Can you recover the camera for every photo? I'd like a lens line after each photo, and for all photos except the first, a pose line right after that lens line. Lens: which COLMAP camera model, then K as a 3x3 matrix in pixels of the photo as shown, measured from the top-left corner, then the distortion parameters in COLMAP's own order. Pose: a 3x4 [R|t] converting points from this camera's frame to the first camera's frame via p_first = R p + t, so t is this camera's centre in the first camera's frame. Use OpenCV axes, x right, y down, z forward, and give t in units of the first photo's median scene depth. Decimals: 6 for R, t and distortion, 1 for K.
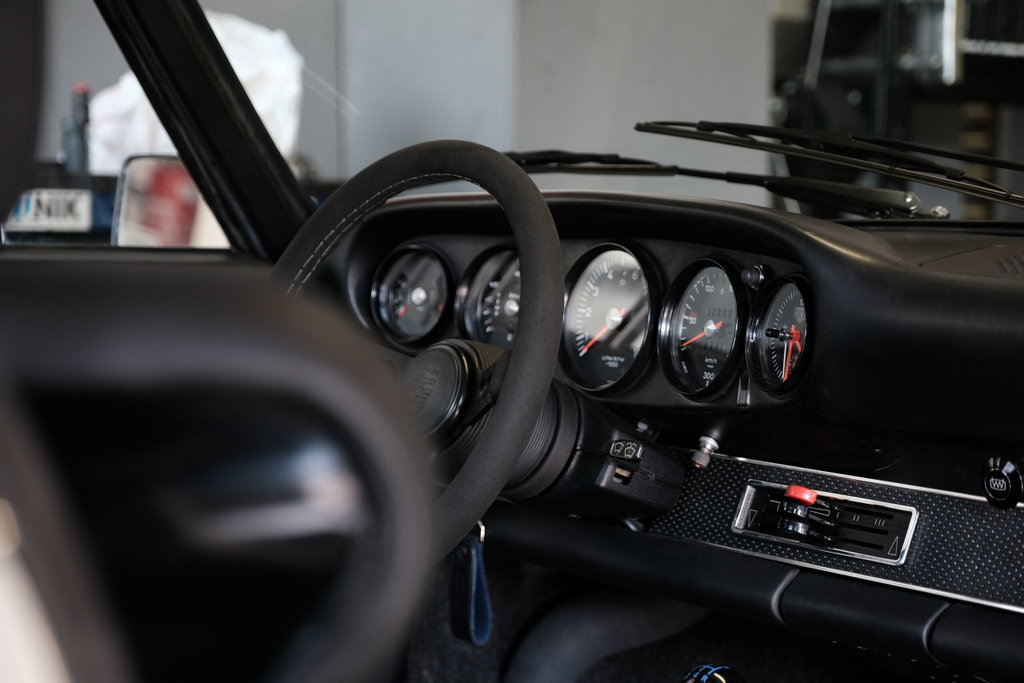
lens RADIAL K [[2489.1, 0, 512.0], [0, 2489.1, 341.5], [0, 0, 1]] dist [-0.158780, 0.239383]
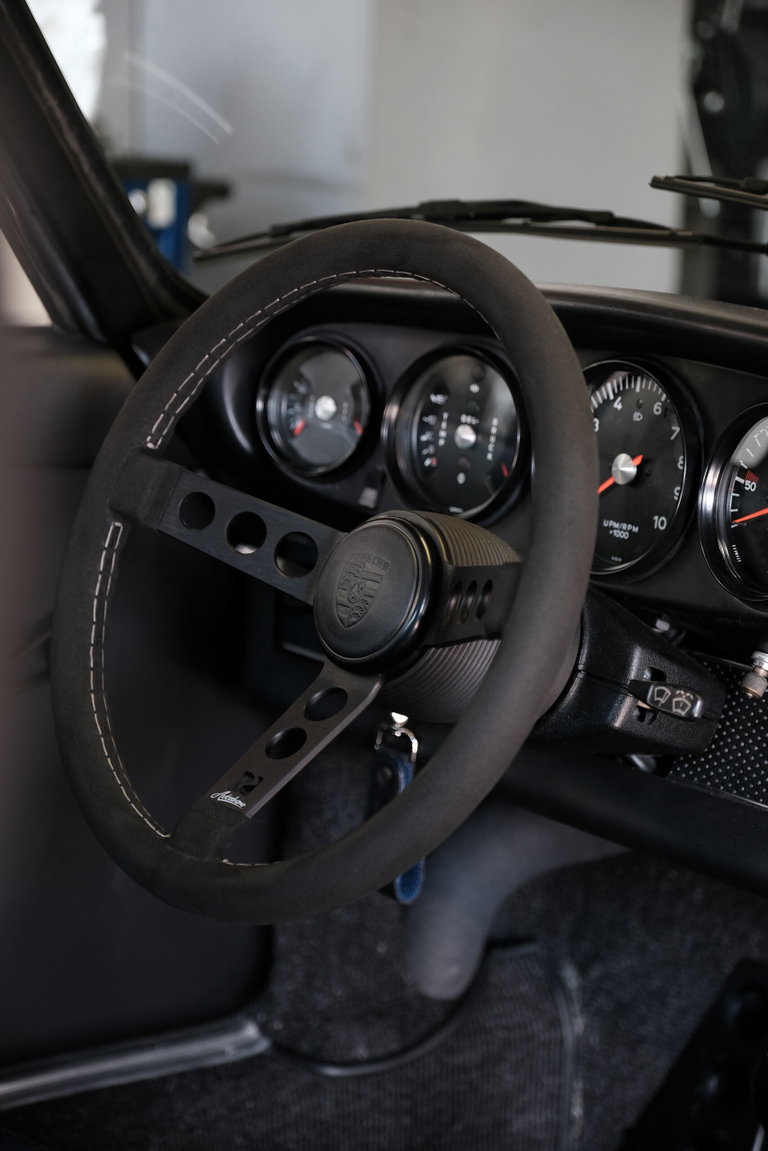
lens RADIAL K [[2797.8, 0, 384.0], [0, 2797.8, 575.5], [0, 0, 1]] dist [-0.158780, 0.239383]
pose [[0.998714, 0.013984, 0.048731, -0.063563], [-0.019759, 0.992564, 0.120107, -0.071968], [-0.046689, -0.120915, 0.991564, 0.226660]]
